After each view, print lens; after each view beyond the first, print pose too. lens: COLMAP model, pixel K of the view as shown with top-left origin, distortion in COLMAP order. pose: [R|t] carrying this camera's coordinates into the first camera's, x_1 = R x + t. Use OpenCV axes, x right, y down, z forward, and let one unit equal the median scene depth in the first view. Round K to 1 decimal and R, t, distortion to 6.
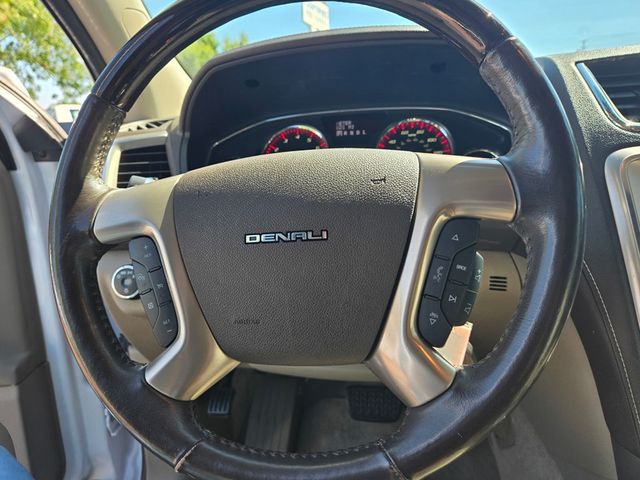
lens RADIAL K [[436.1, 0, 322.6], [0, 436.1, 239.8], [0, 0, 1]] dist [0.033620, -0.003594]
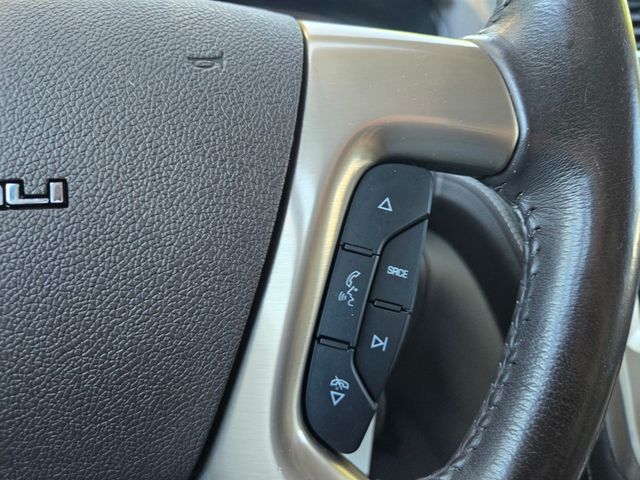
lens RADIAL K [[436.1, 0, 320.6], [0, 436.1, 242.0], [0, 0, 1]] dist [0.033620, -0.003594]
pose [[0.956019, -0.009113, 0.293163, 0.107579], [-0.000150, 0.999502, 0.031560, 0.018187], [-0.293304, -0.030216, 0.955542, 0.580107]]
